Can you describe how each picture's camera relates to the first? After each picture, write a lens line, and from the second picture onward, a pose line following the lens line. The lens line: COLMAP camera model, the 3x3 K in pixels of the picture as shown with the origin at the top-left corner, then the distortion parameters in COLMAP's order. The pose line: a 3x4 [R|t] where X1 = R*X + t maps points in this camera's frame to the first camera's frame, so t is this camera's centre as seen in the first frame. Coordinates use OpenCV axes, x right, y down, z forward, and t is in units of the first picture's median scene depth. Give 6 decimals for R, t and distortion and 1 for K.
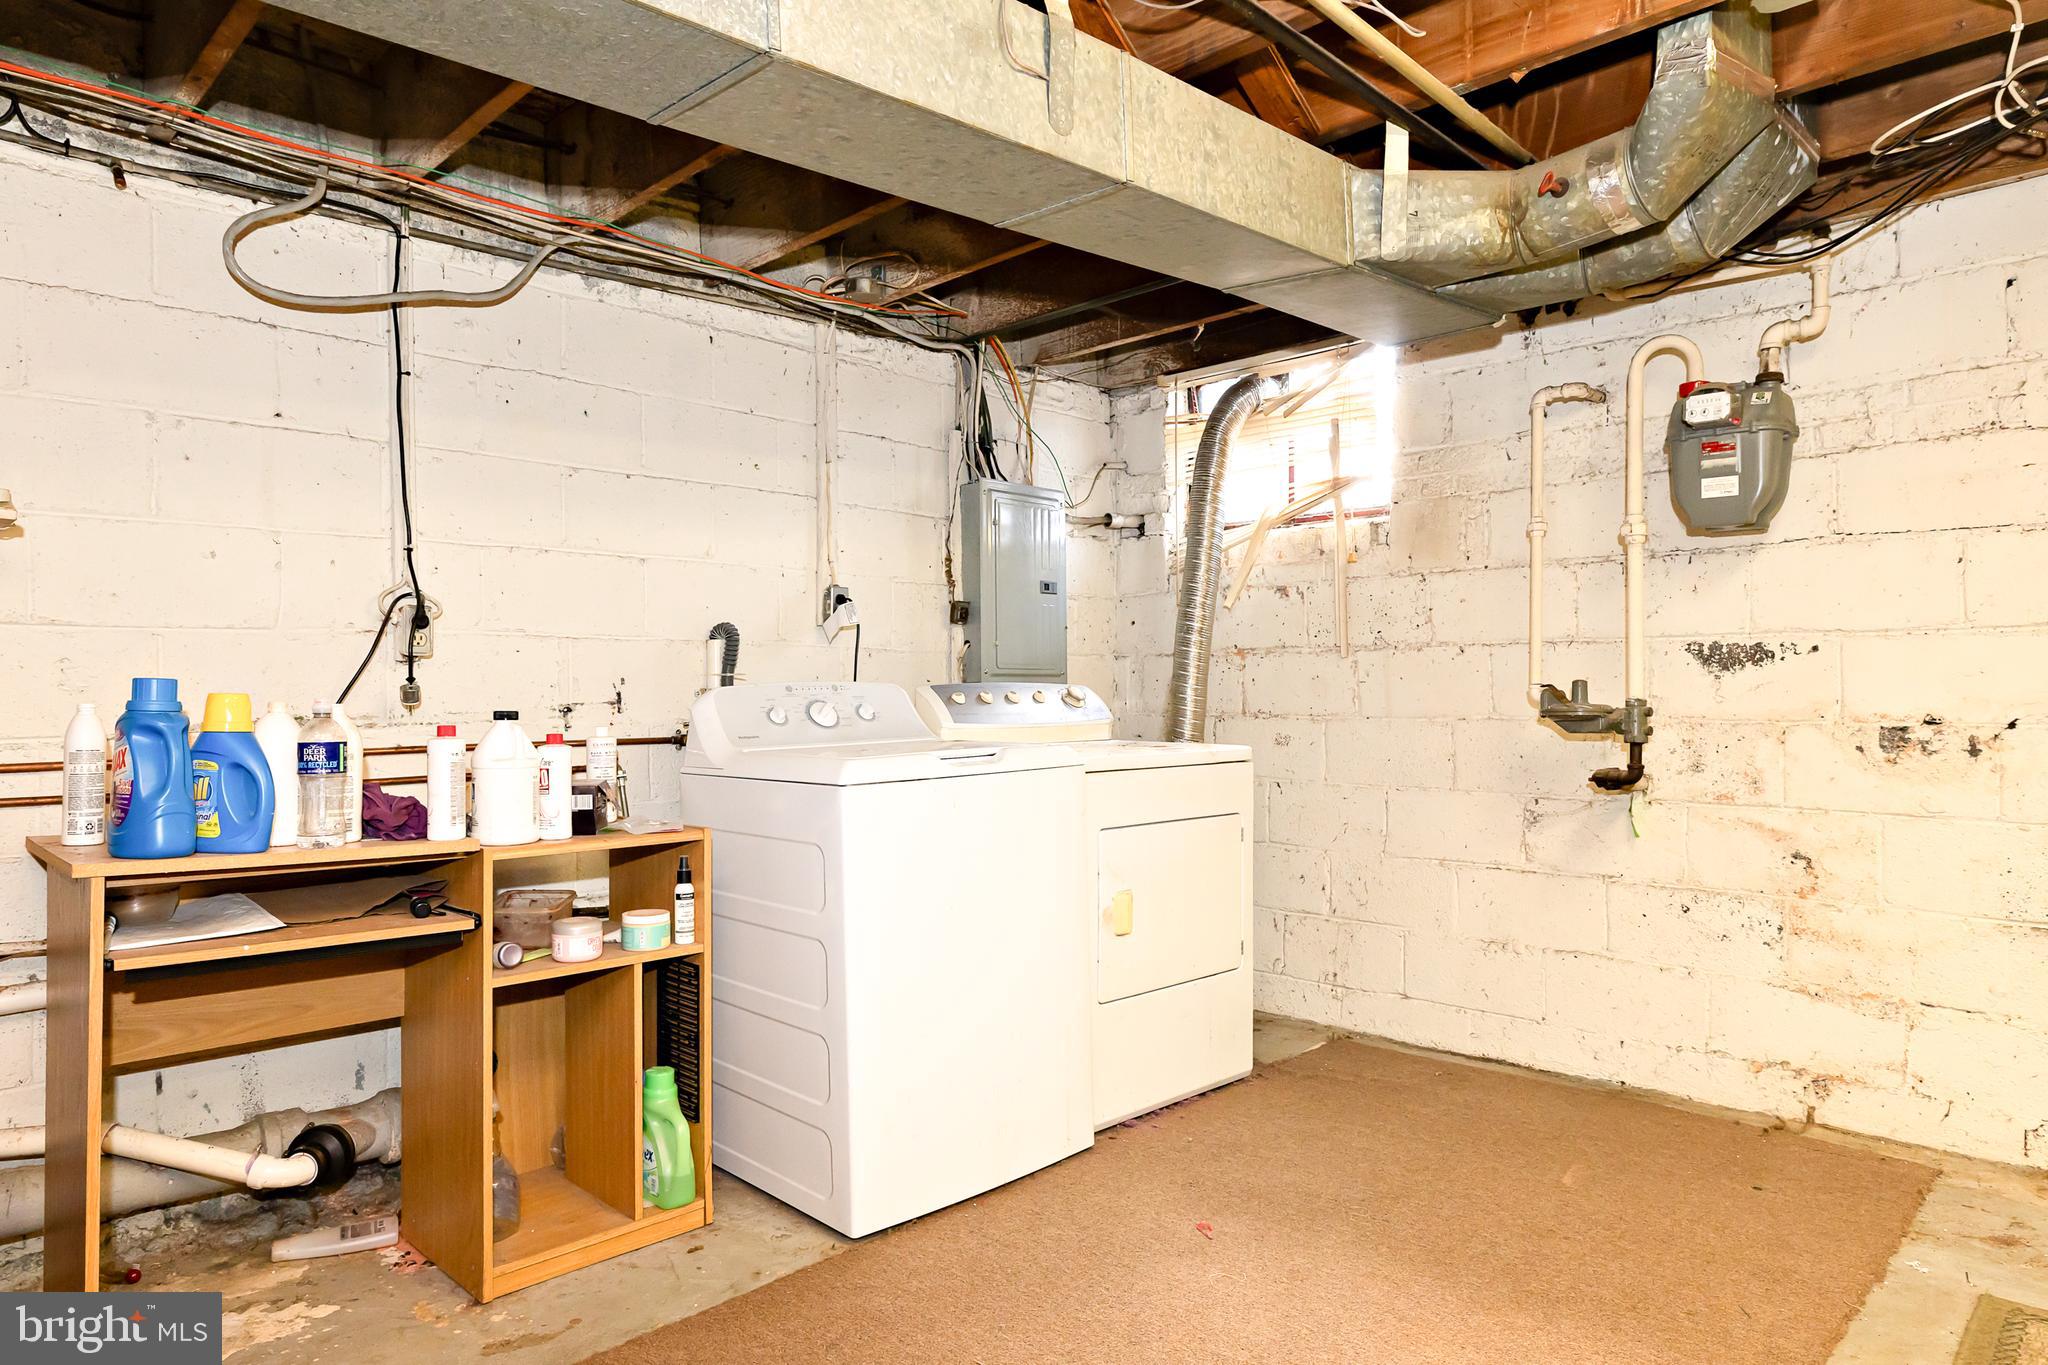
lens RADIAL K [[1220.9, 0, 1029.3], [0, 1220.9, 689.9], [0, 0, 1]] dist [-0.002866, -0.000265]
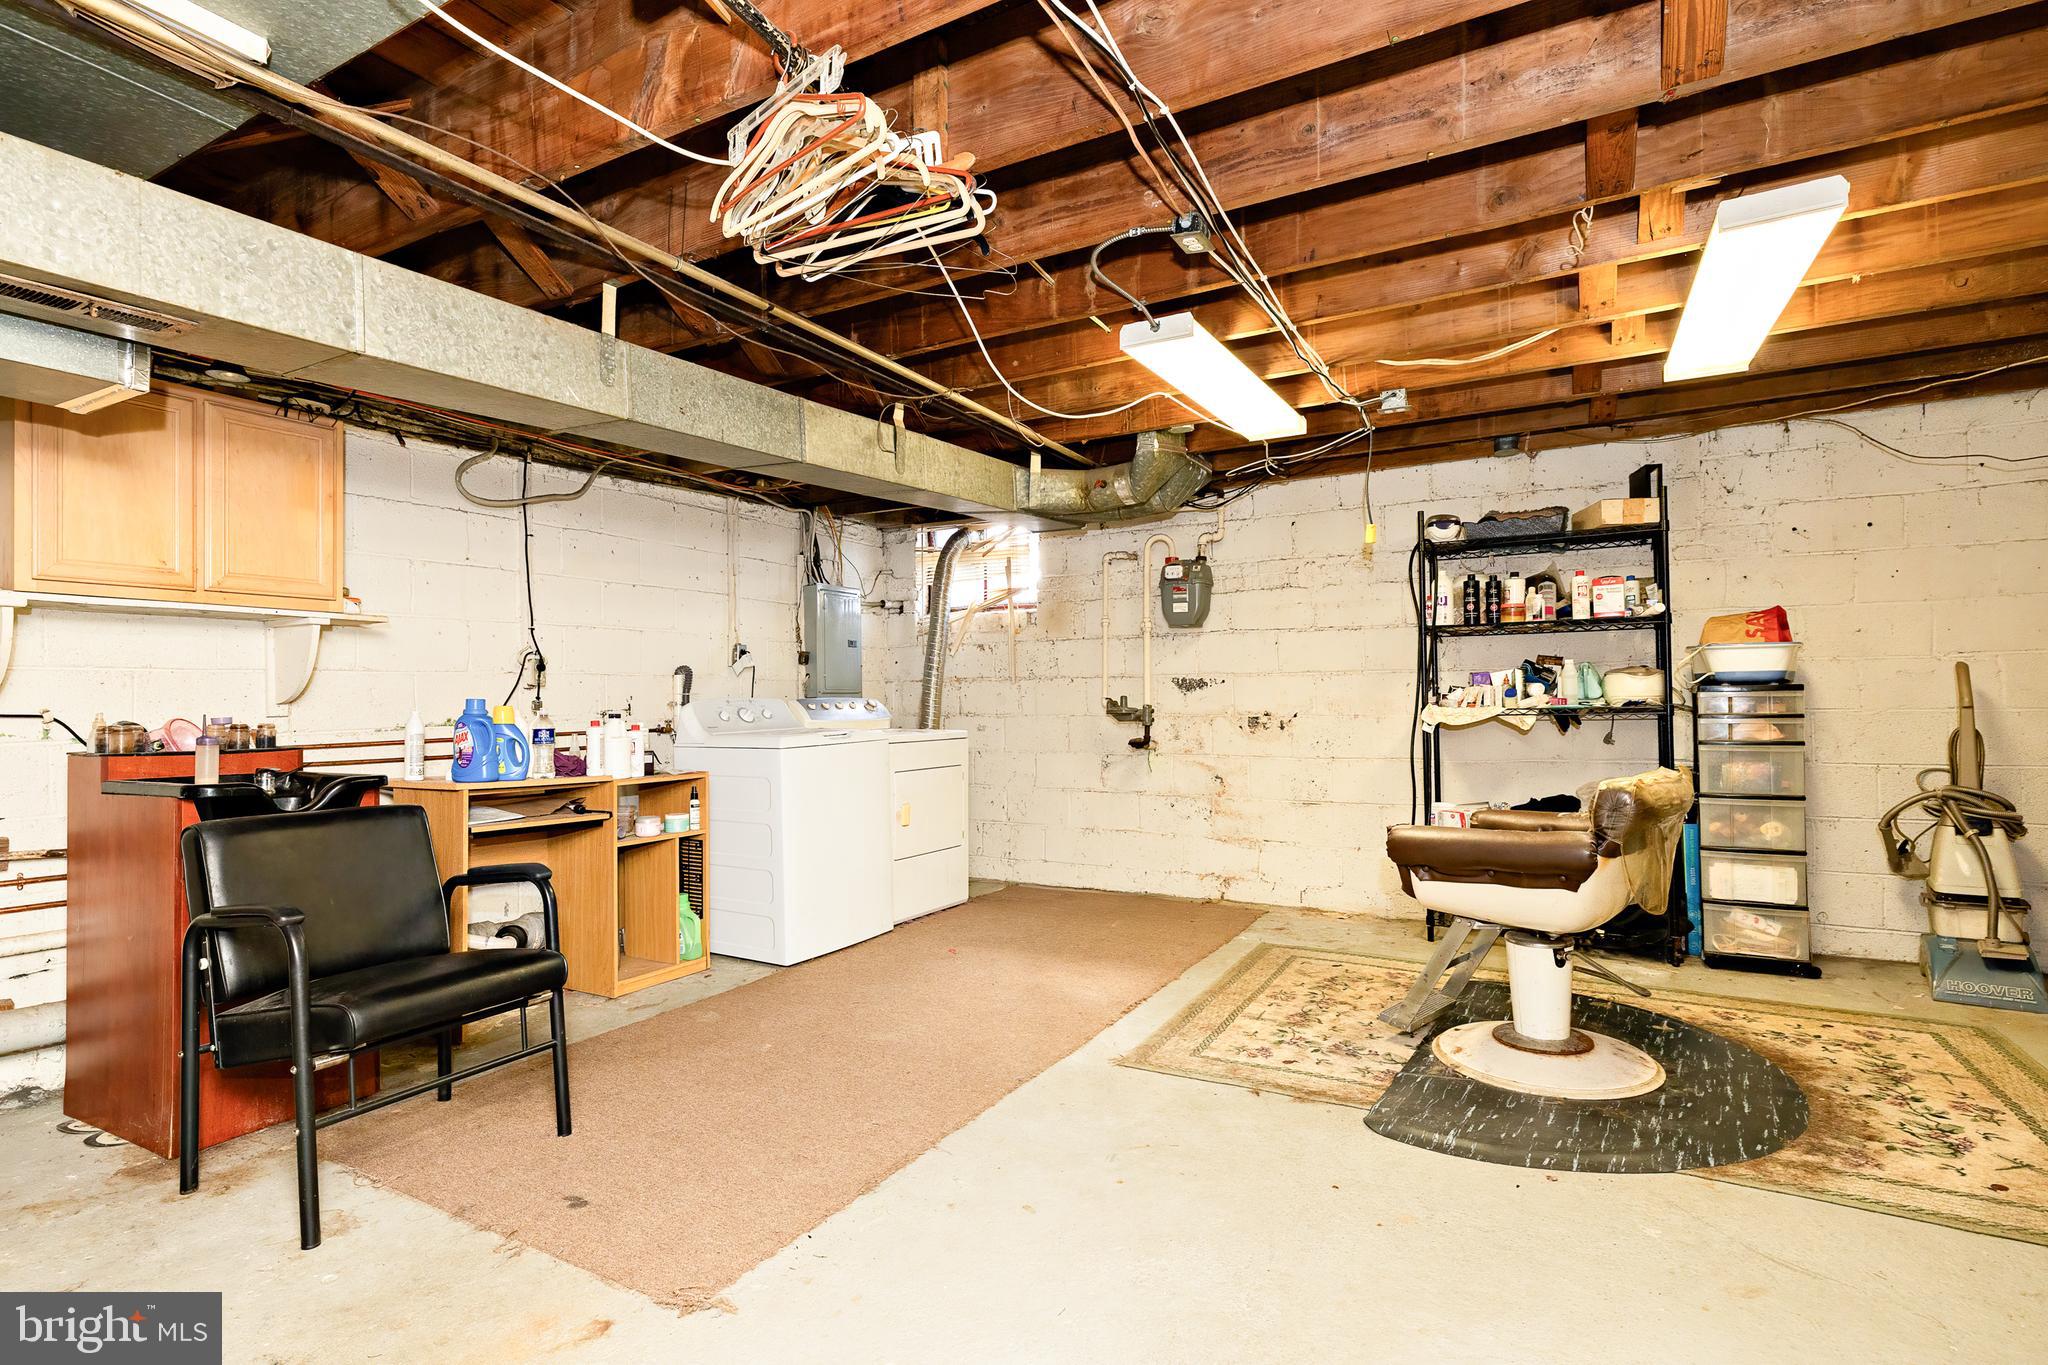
lens RADIAL K [[990.1, 0, 1012.3], [0, 990.1, 680.4], [0, 0, 1]] dist [-0.000049, 0.000285]
pose [[0.968774, 0.000877, 0.247945, -0.149121], [0.003510, 0.999845, -0.017250, -0.006060], [-0.247921, 0.017582, 0.968621, -0.580889]]
